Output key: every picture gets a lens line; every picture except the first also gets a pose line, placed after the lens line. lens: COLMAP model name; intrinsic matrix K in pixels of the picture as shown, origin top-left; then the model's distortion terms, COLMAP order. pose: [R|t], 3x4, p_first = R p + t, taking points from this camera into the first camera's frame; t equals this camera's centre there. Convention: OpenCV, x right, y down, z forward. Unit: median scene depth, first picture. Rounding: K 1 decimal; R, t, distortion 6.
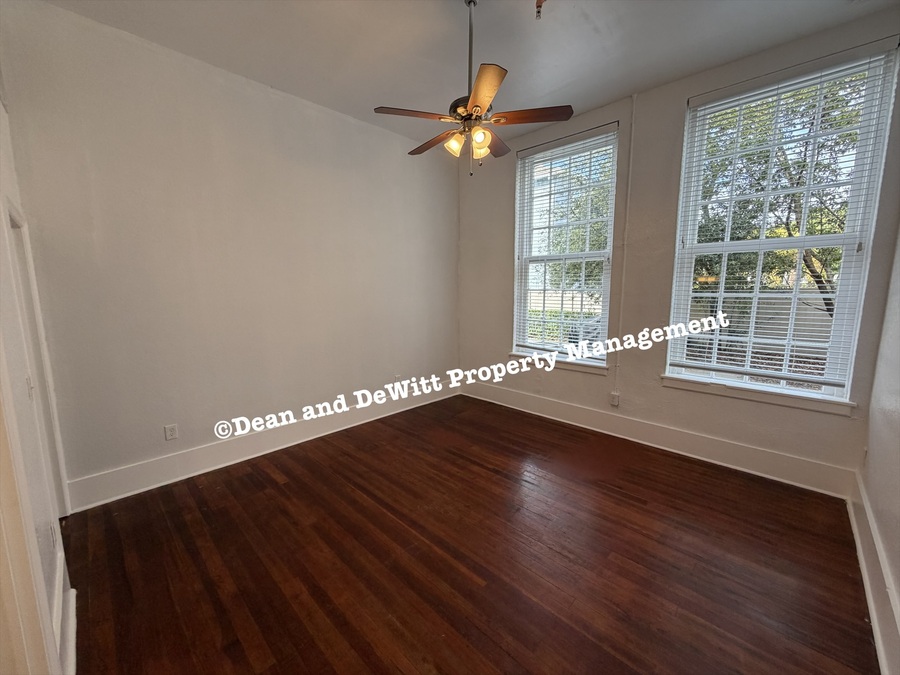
lens RADIAL K [[359.5, 0, 447.6], [0, 359.5, 336.8], [0, 0, 1]] dist [0.002569, 0.000602]
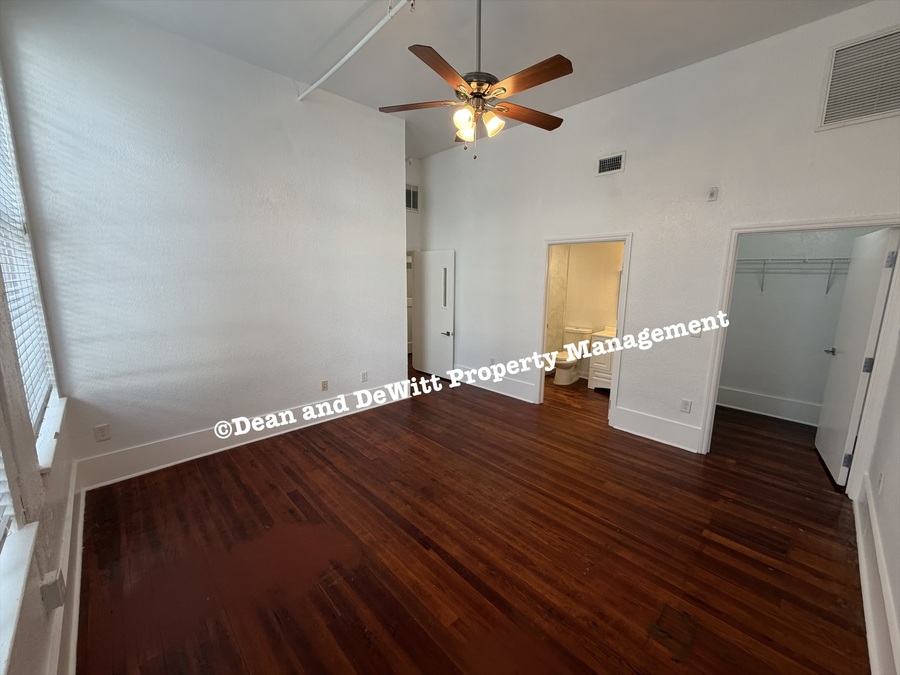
lens RADIAL K [[359.5, 0, 447.4], [0, 359.5, 338.4], [0, 0, 1]] dist [0.002569, 0.000602]
pose [[-0.999385, -0.011316, 0.033182, 0.084172], [-0.000695, 0.952680, 0.303974, -0.237865], [-0.035052, 0.303765, -0.952102, 1.695500]]
